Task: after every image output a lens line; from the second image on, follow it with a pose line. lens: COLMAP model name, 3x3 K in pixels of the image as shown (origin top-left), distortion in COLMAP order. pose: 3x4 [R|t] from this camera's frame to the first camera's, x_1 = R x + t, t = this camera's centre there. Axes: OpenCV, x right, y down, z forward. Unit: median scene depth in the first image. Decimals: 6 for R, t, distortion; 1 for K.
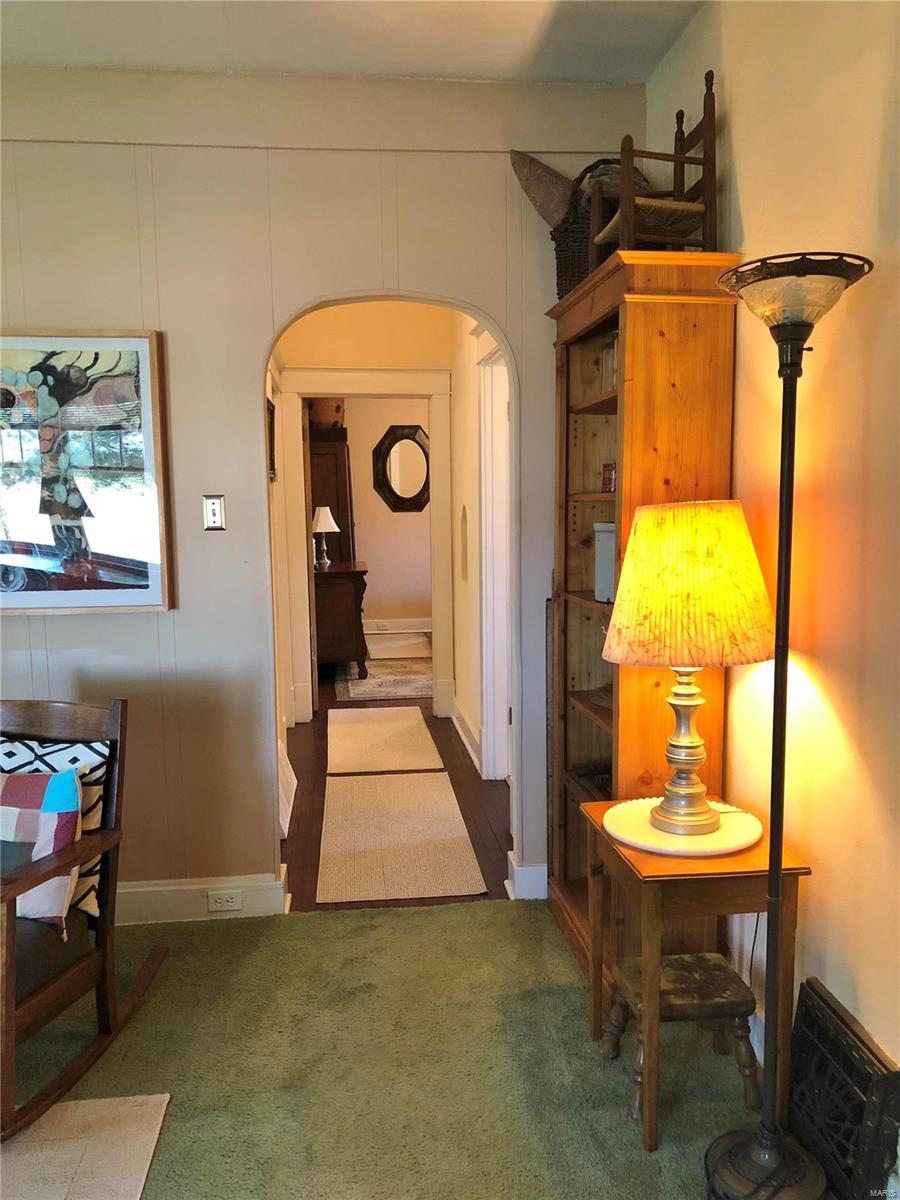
lens RADIAL K [[974.9, 0, 450.0], [0, 974.9, 600.0], [0, 0, 1]] dist [0.031245, -0.050717]
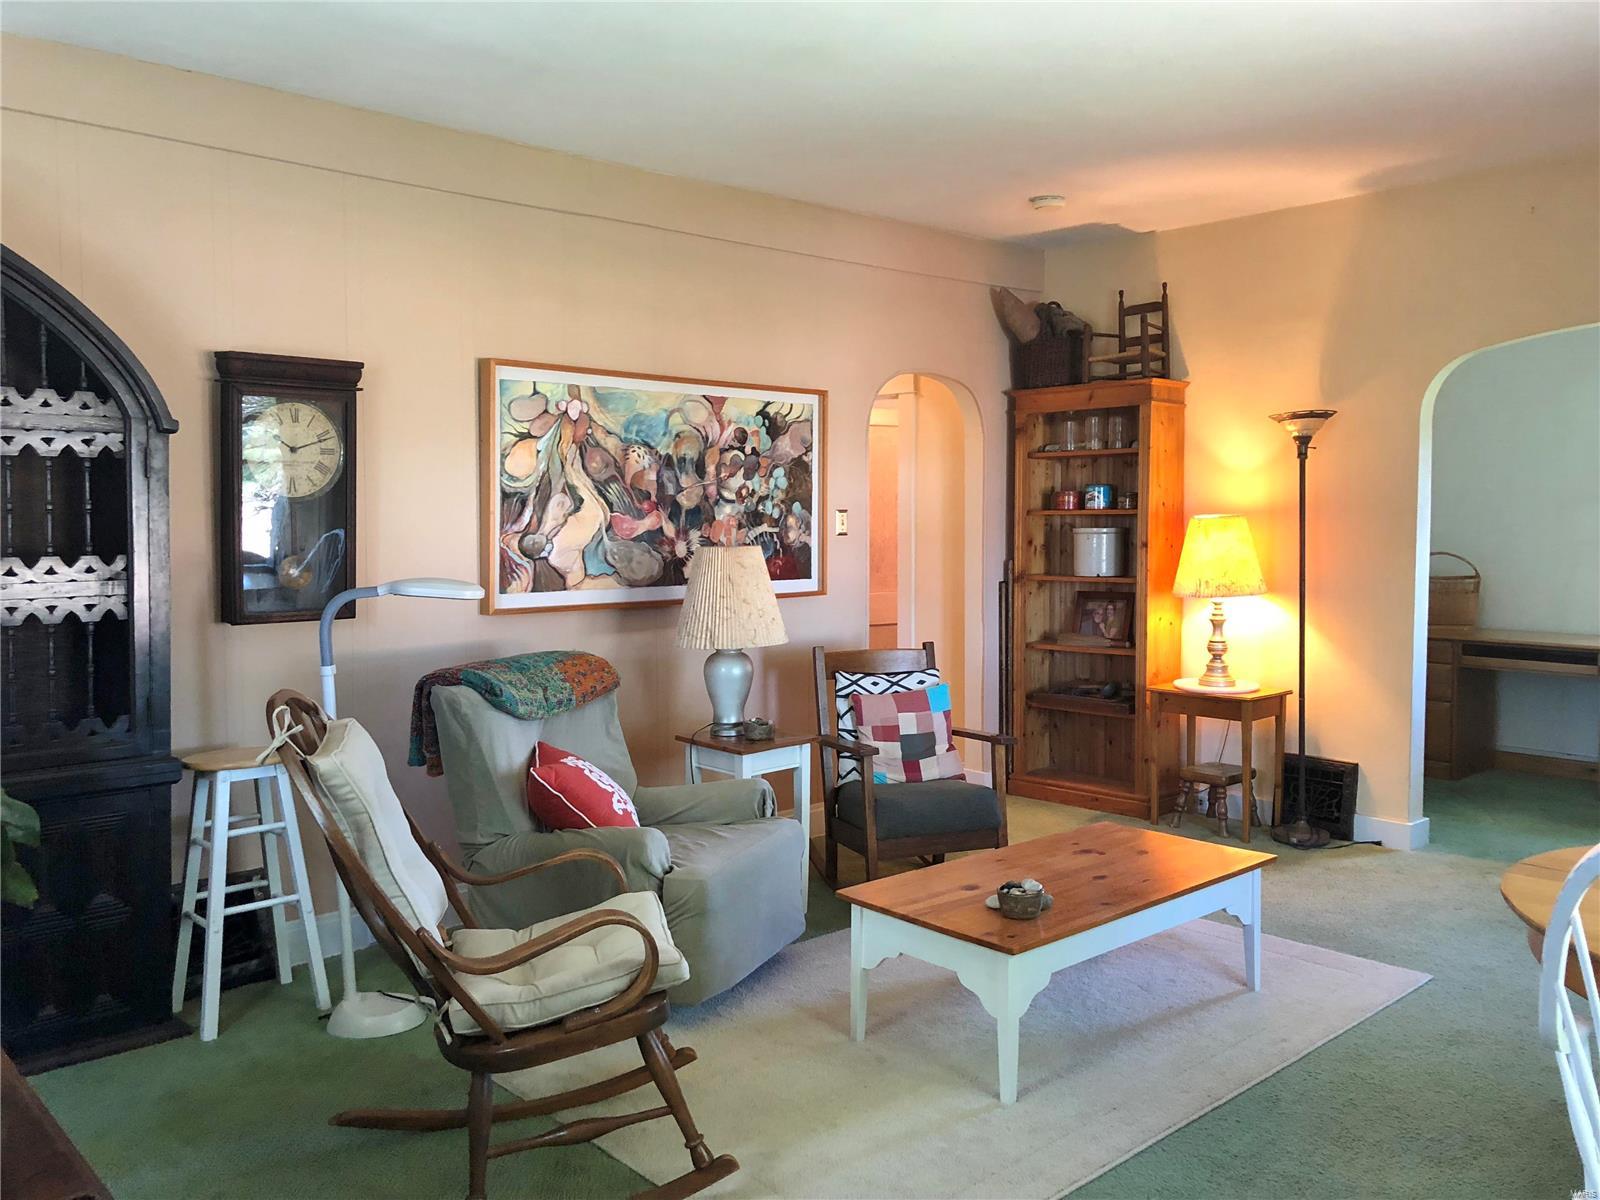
lens RADIAL K [[1299.8, 0, 795.0], [0, 1299.8, 569.0], [0, 0, 1]] dist [0.031245, -0.050717]
pose [[0.810606, -0.020309, 0.585240, -2.157151], [0.056265, 0.997476, -0.043316, 0.080013], [-0.582883, 0.068041, 0.809703, -0.671401]]
